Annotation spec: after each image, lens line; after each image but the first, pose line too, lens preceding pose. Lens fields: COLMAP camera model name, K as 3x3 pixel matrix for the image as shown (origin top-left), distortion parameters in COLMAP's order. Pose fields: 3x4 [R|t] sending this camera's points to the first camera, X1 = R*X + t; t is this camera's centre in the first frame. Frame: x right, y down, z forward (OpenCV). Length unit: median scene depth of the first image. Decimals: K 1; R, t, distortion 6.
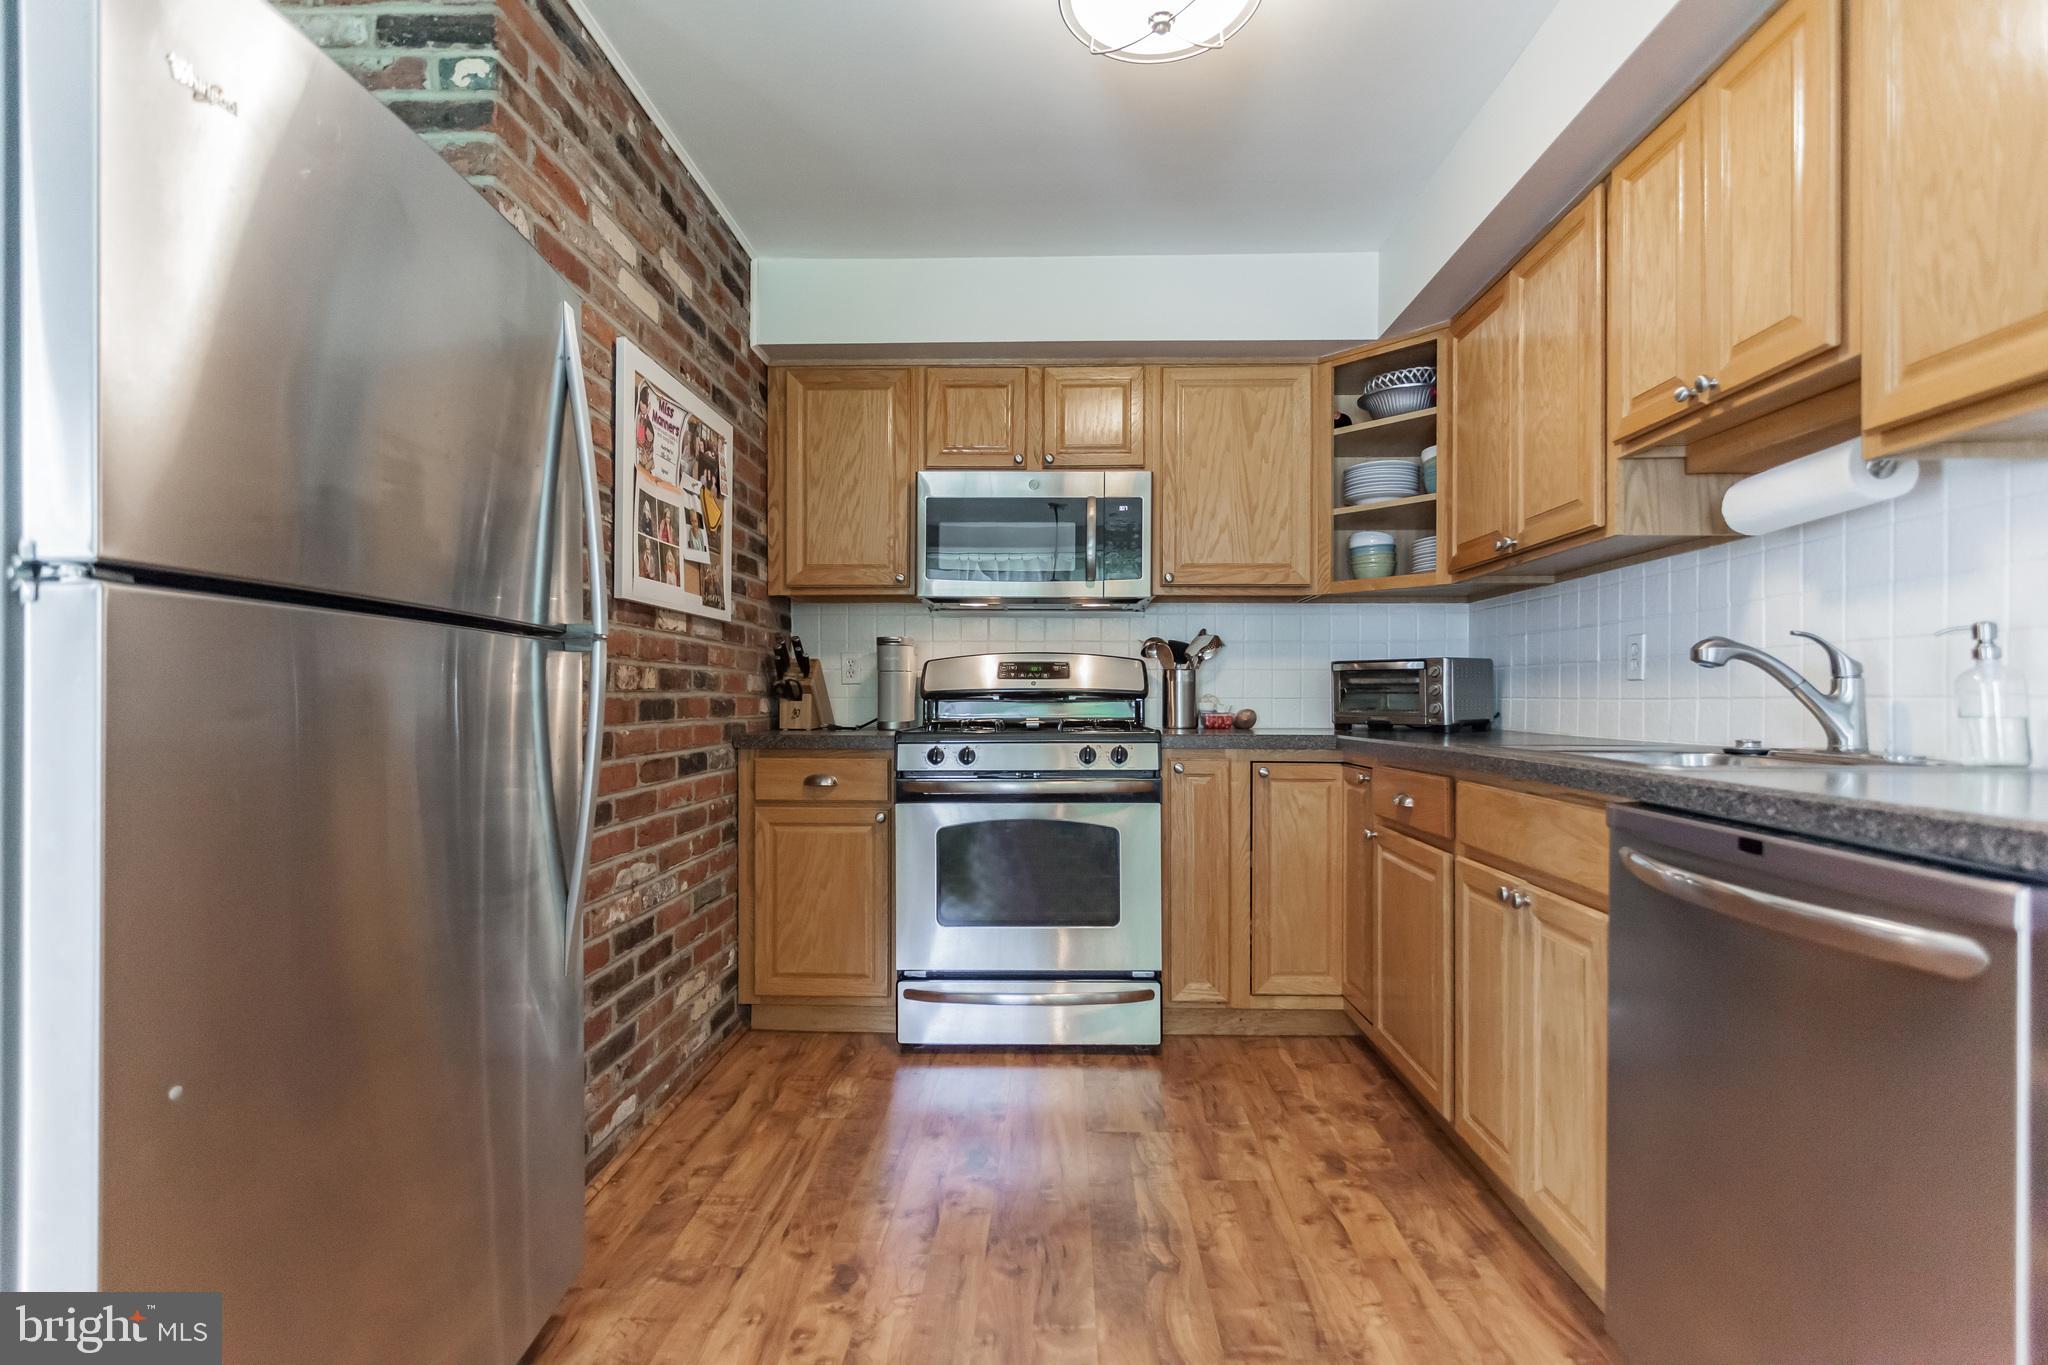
lens RADIAL K [[949.9, 0, 1022.3], [0, 949.9, 700.6], [0, 0, 1]] dist [0.002847, 0.000773]
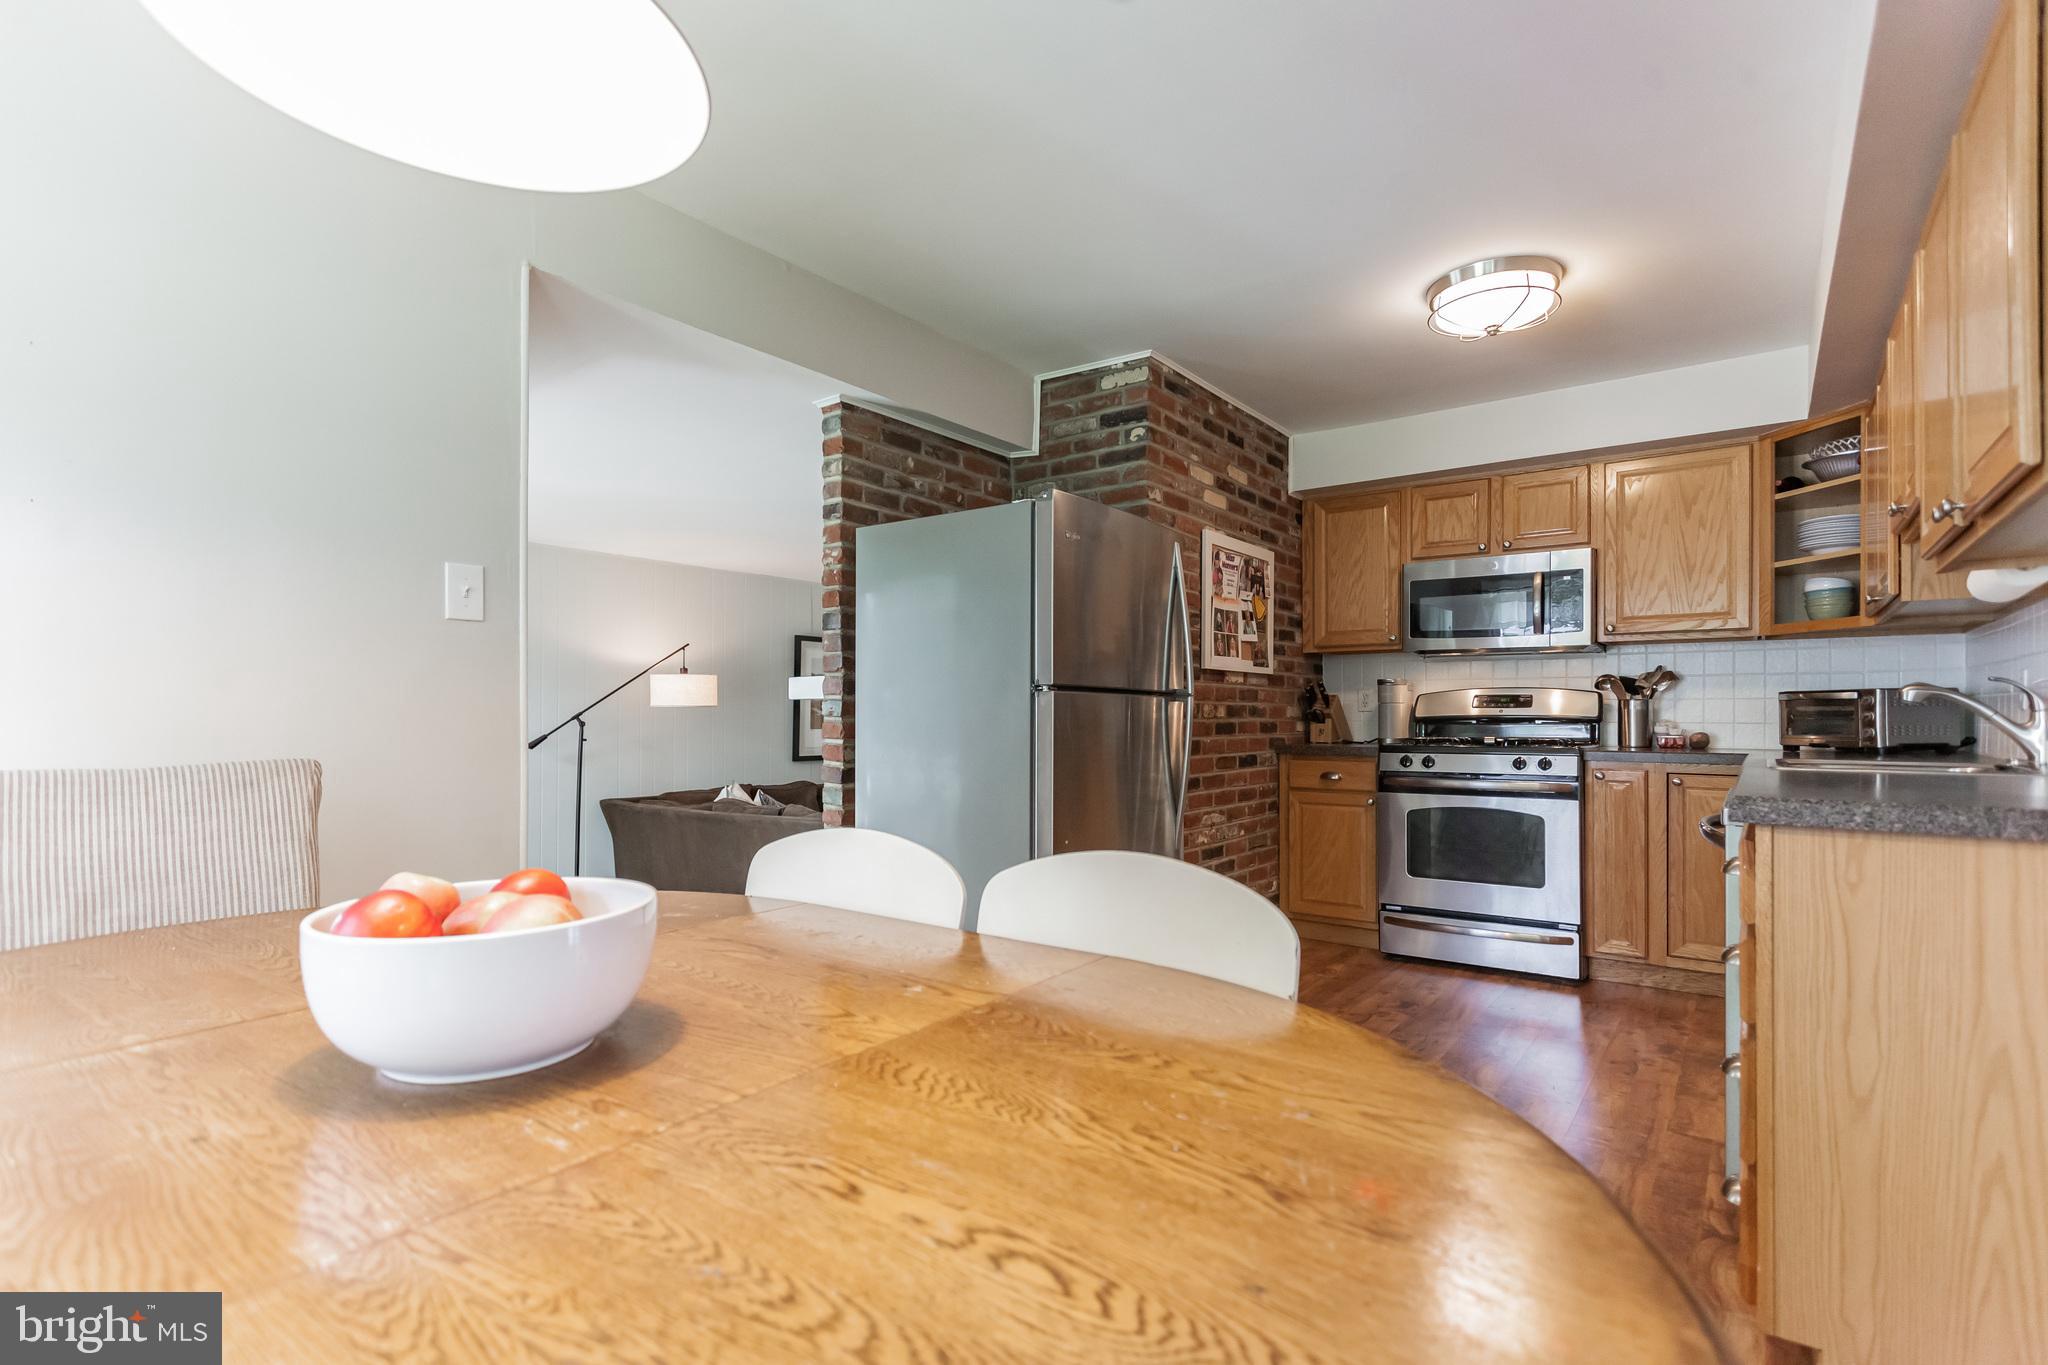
lens RADIAL K [[949.9, 0, 1022.3], [0, 949.9, 700.6], [0, 0, 1]] dist [0.002847, 0.000773]
pose [[0.814203, -0.008897, -0.580512, 0.279367], [-0.003087, 0.999802, -0.019654, -0.005524], [0.580572, 0.017794, 0.814015, -0.549896]]
